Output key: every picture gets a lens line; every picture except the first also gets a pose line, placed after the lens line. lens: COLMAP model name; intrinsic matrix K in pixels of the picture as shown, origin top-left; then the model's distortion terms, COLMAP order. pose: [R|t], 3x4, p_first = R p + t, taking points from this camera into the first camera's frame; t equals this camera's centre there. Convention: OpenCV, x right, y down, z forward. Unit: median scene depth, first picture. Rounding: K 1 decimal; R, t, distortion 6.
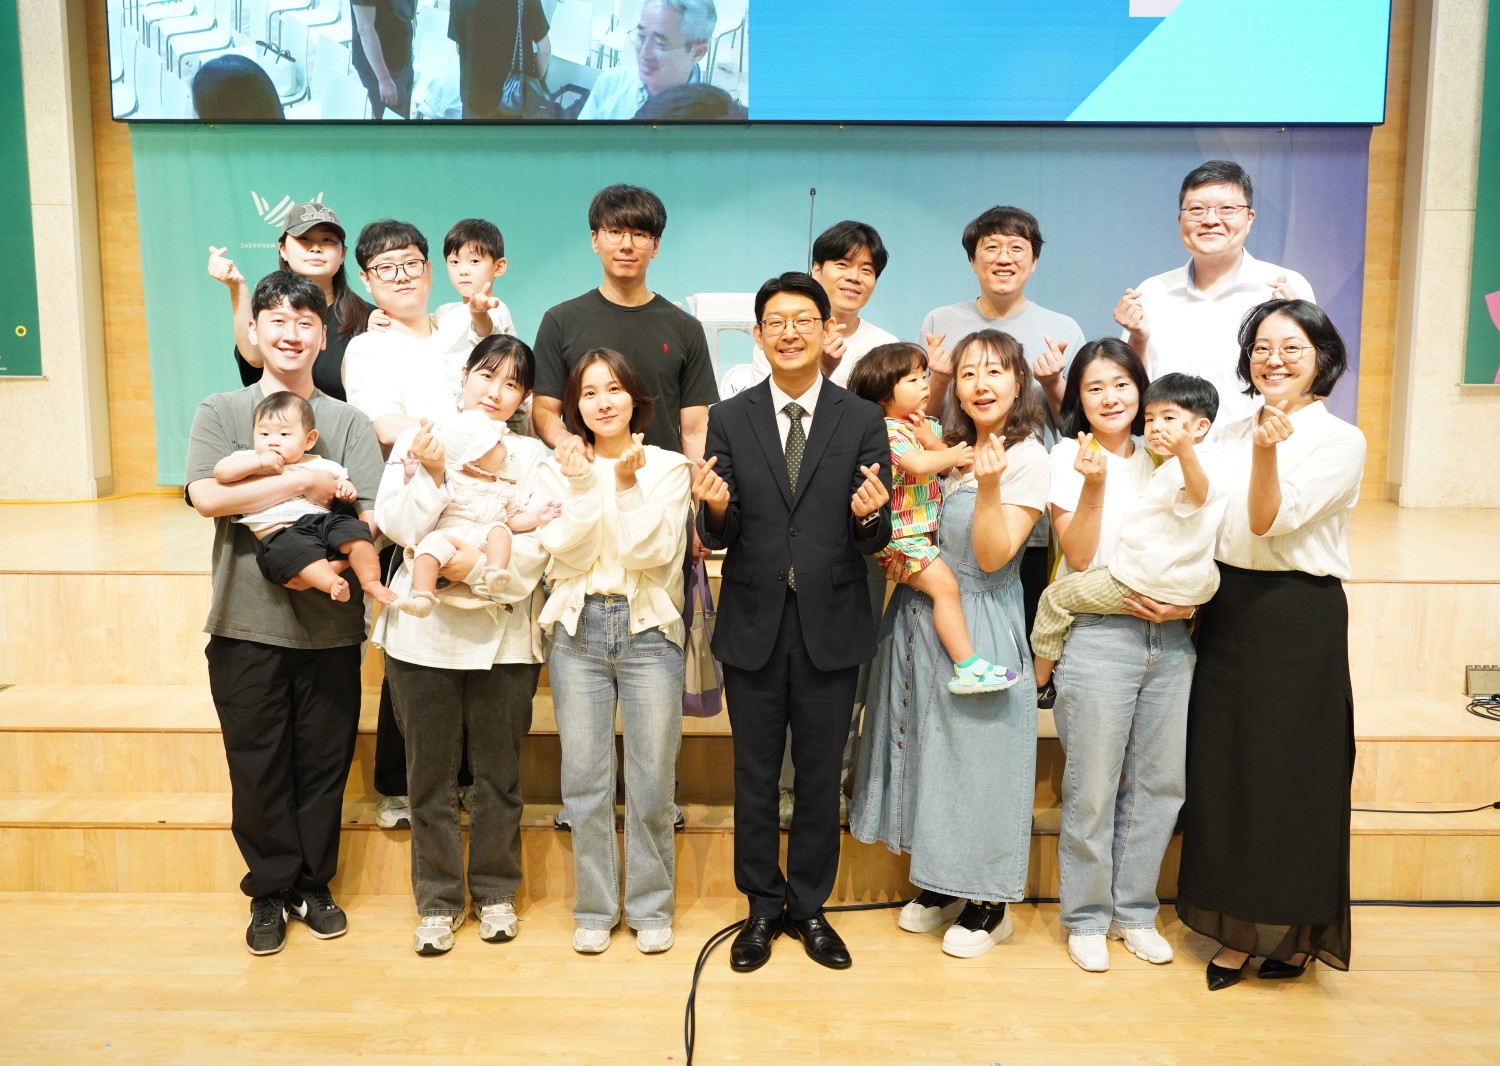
lens RADIAL K [[1505.0, 0, 744.0], [0, 1505.0, 542.9], [0, 0, 1]] dist [0.001425, 0.010960]
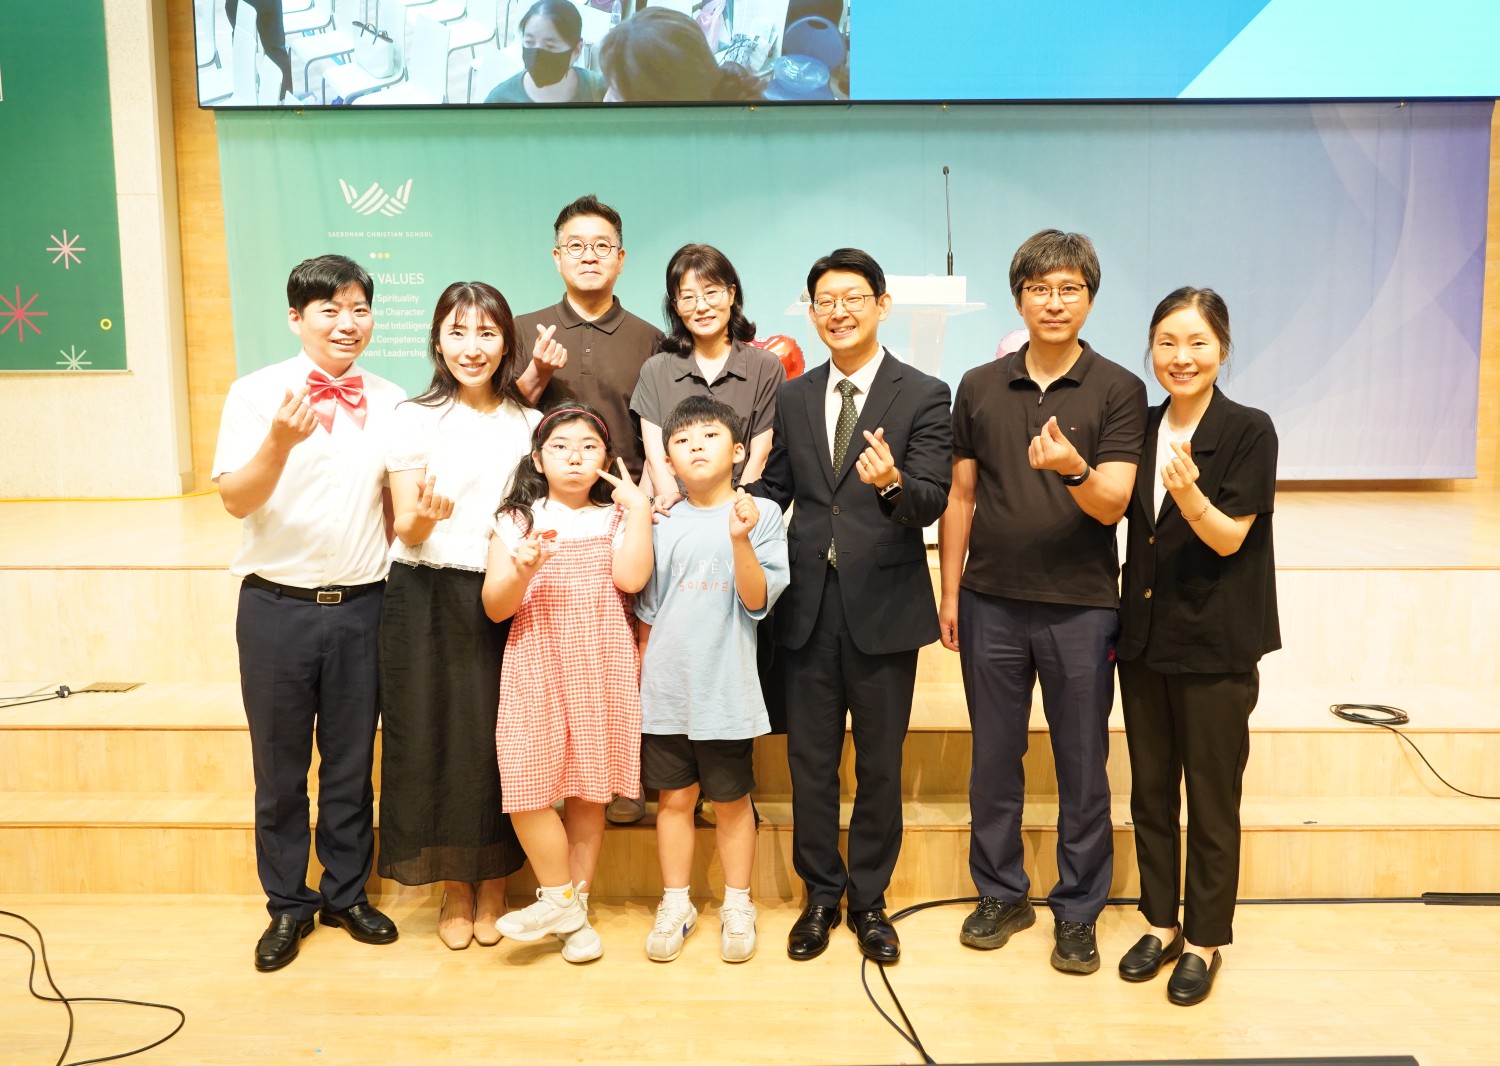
lens RADIAL K [[1520.4, 0, 676.1], [0, 1520.4, 551.7], [0, 0, 1]] dist [-0.003148, 0.013003]
pose [[0.999907, -0.006709, -0.011887, -0.099532], [0.006748, 0.999972, 0.003217, 0.006560], [0.011865, -0.003297, 0.999924, 0.016616]]
